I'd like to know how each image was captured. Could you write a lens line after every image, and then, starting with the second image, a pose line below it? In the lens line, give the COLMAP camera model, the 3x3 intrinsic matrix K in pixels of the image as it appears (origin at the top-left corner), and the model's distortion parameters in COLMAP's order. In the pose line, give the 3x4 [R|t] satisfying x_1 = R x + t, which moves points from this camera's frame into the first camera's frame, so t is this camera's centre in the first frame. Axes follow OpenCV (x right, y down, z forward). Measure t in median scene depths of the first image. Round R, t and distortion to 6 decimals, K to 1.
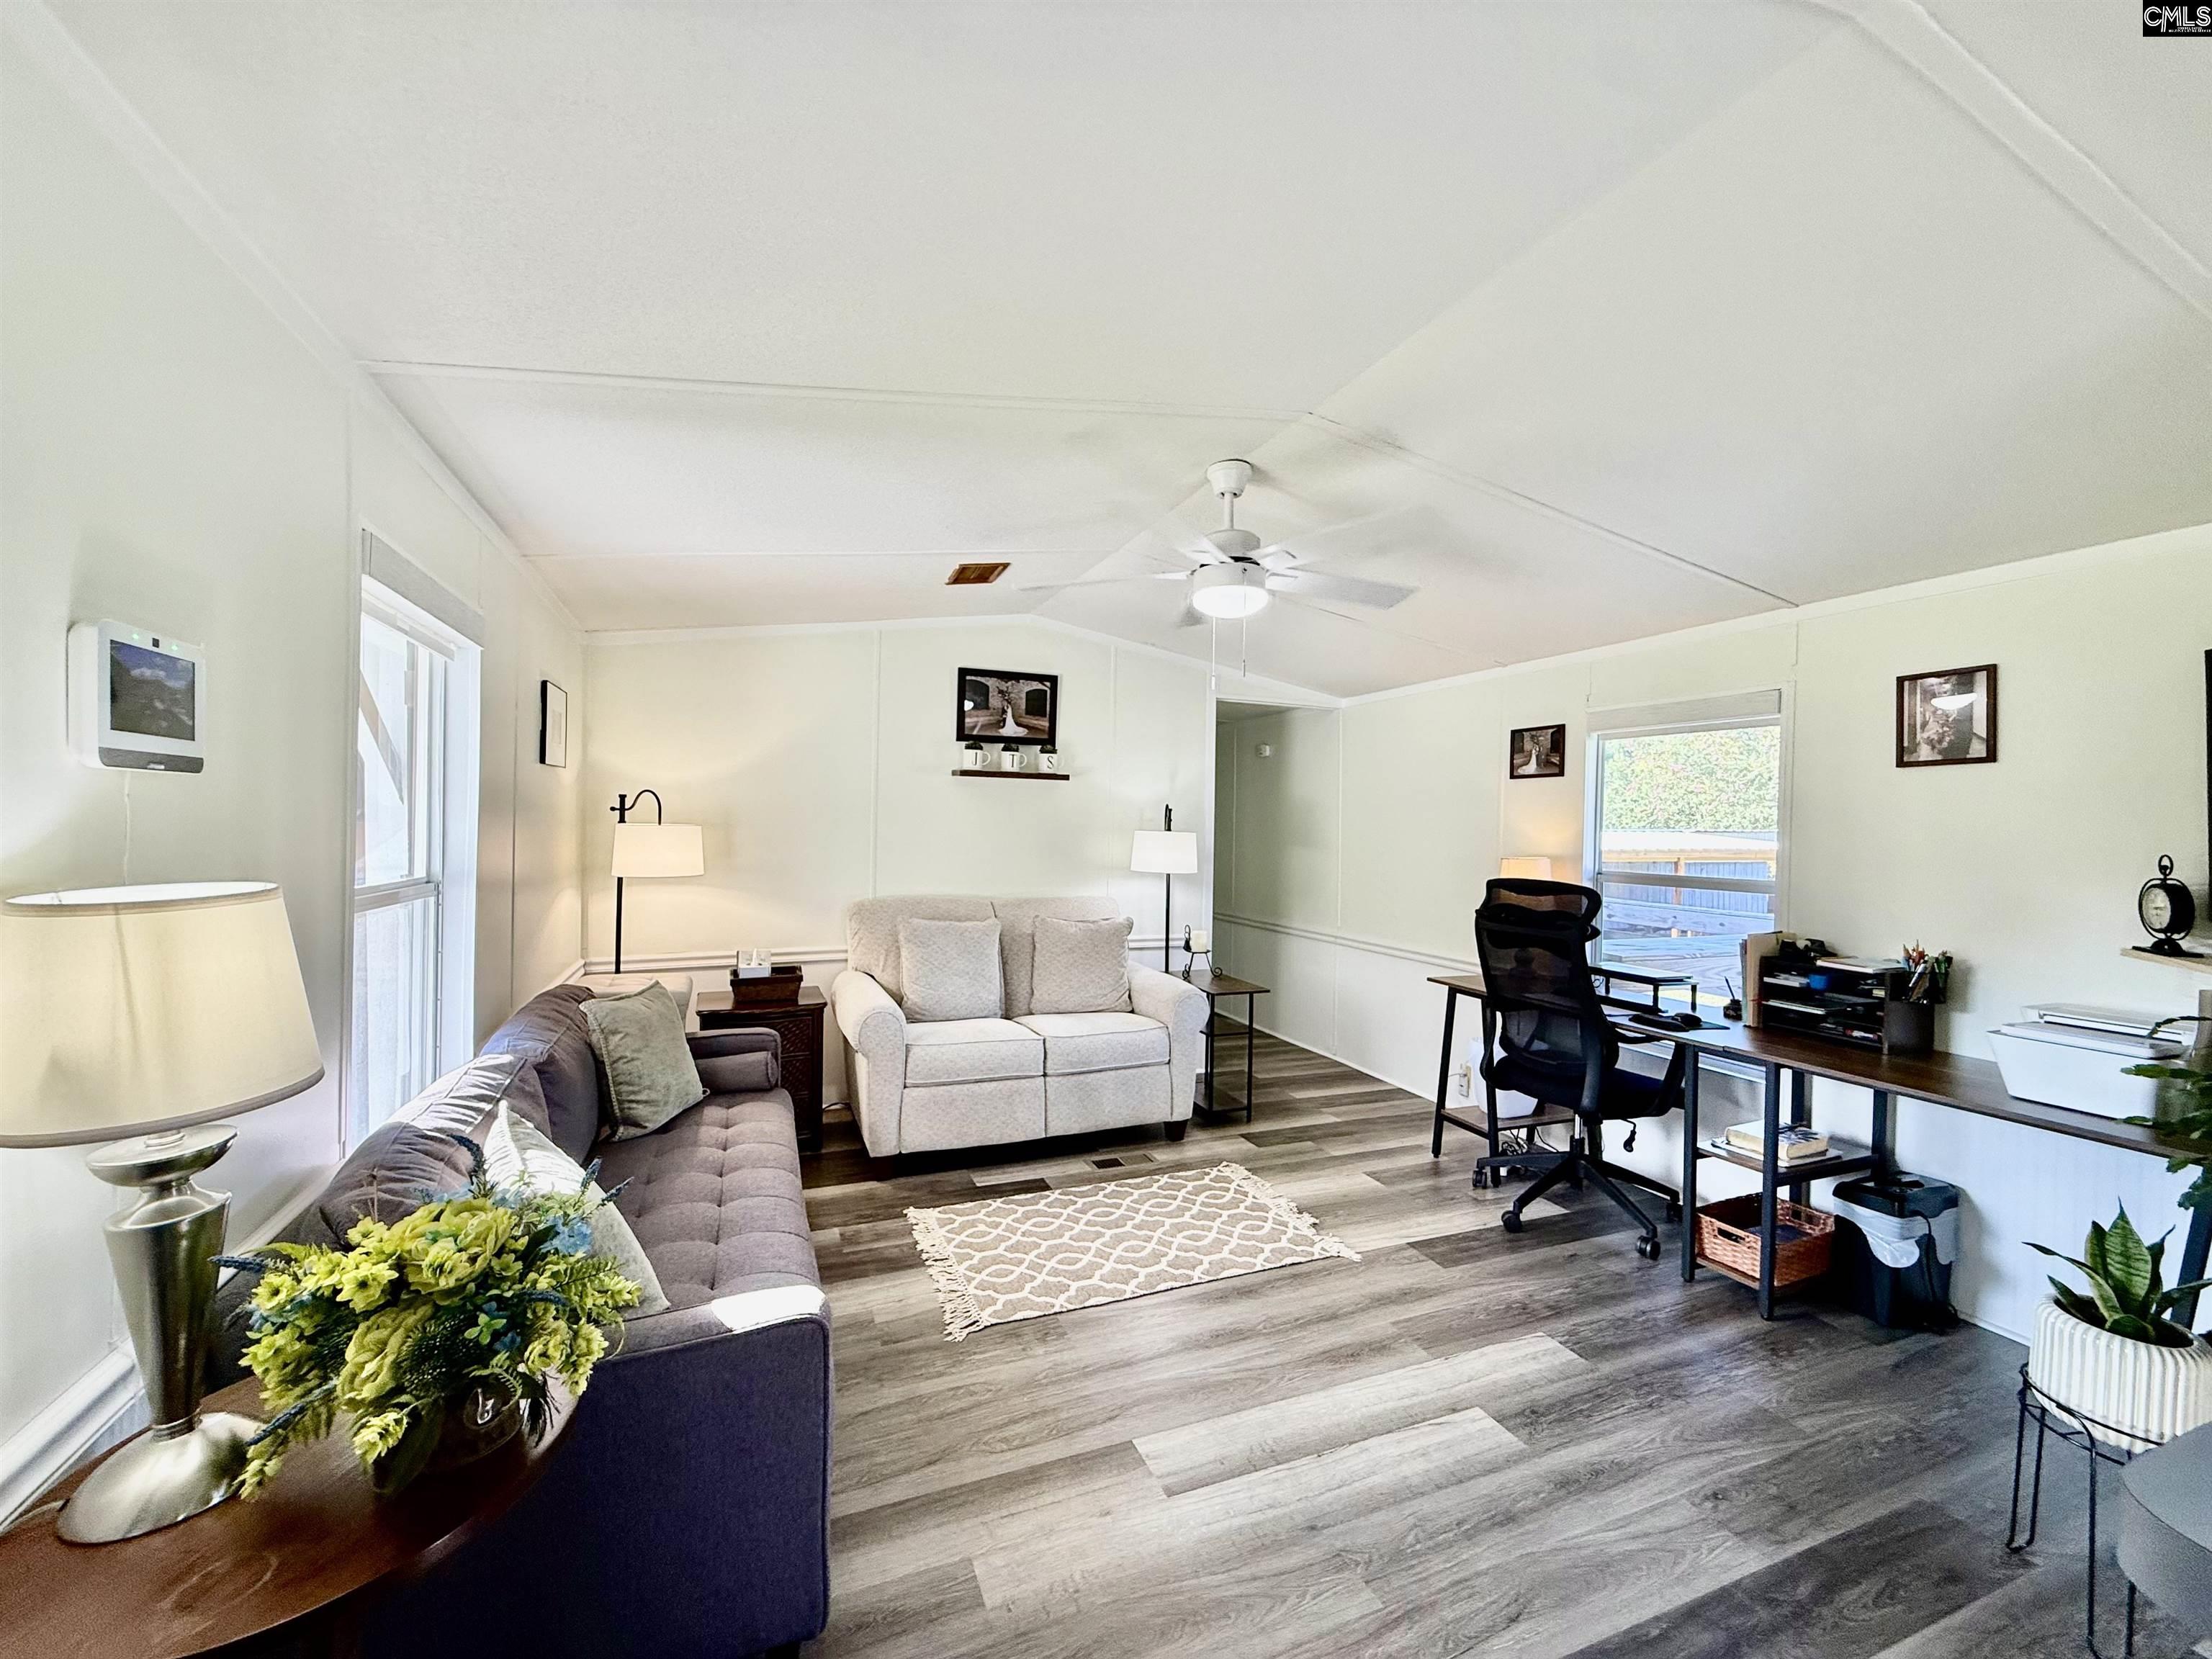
lens RADIAL K [[874.4, 0, 1101.1], [0, 874.4, 837.7], [0, 0, 1]] dist [0.000287, -0.000026]
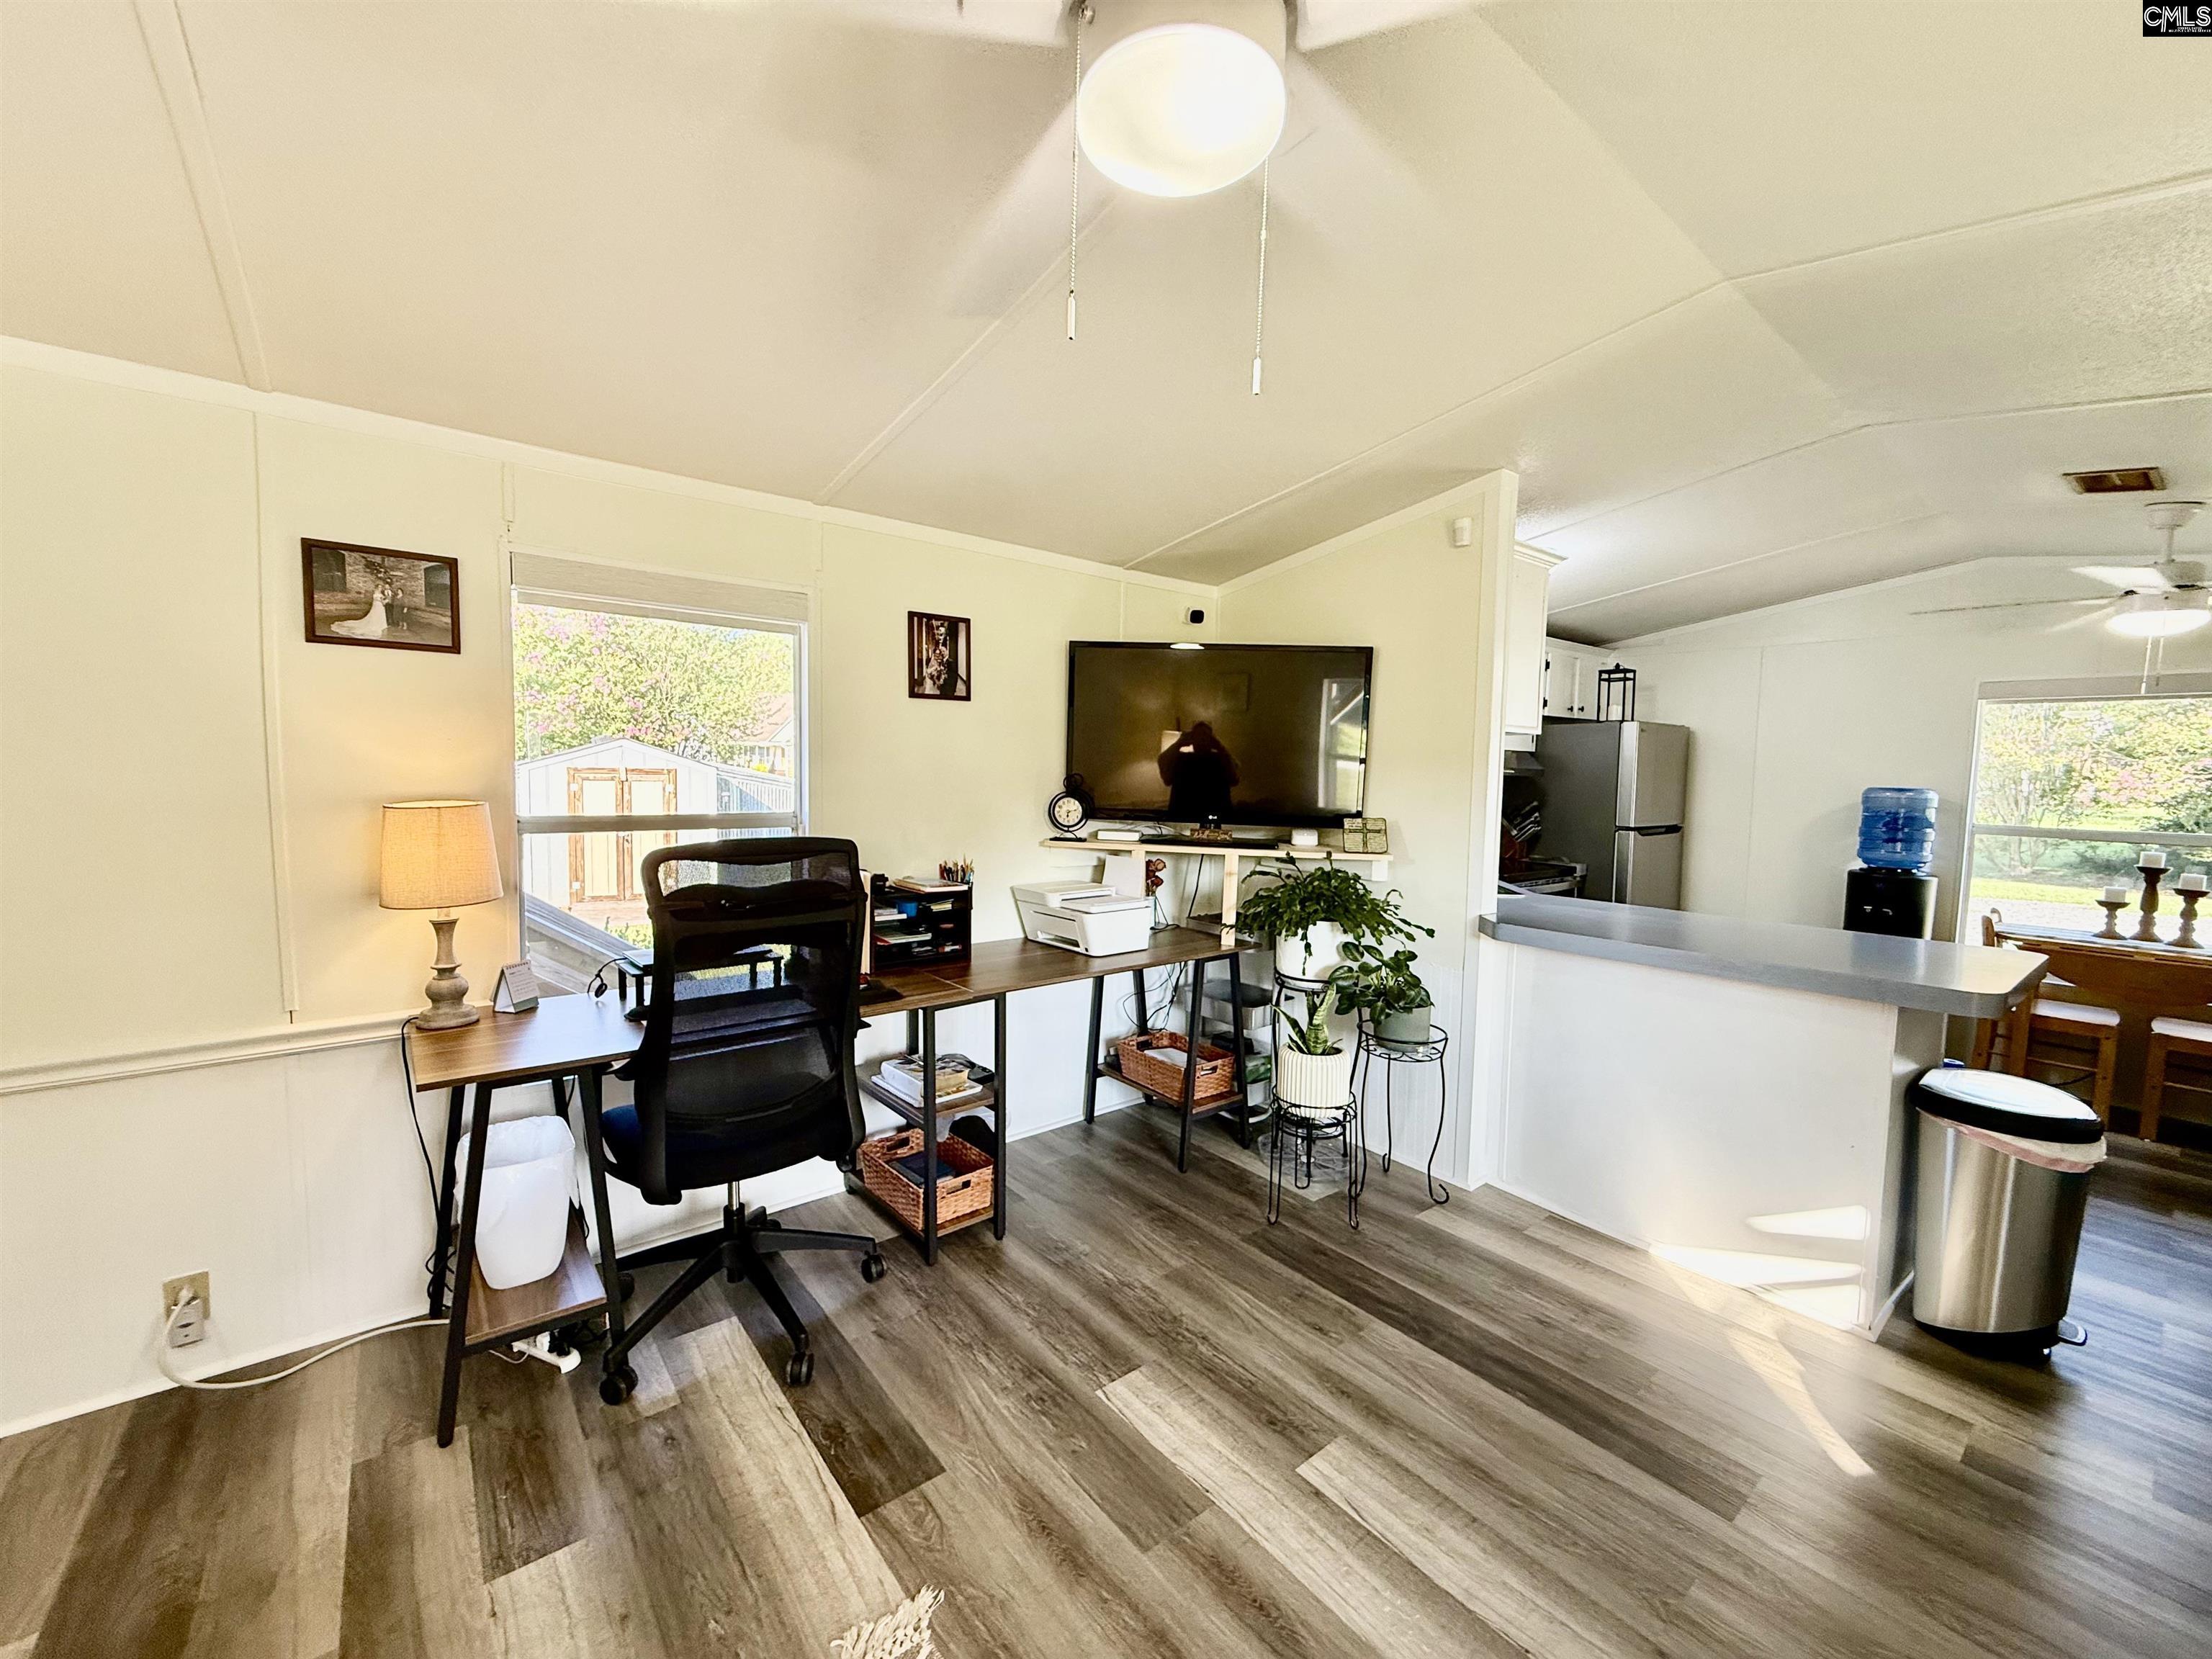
lens RADIAL K [[877.3, 0, 1106.0], [0, 877.3, 829.5], [0, 0, 1]] dist [-0.002381, -0.000038]
pose [[-0.284938, -0.098431, 0.953479, -0.198898], [-0.017835, 0.995086, 0.097396, -0.029102], [-0.958380, 0.010747, -0.285294, 1.094556]]
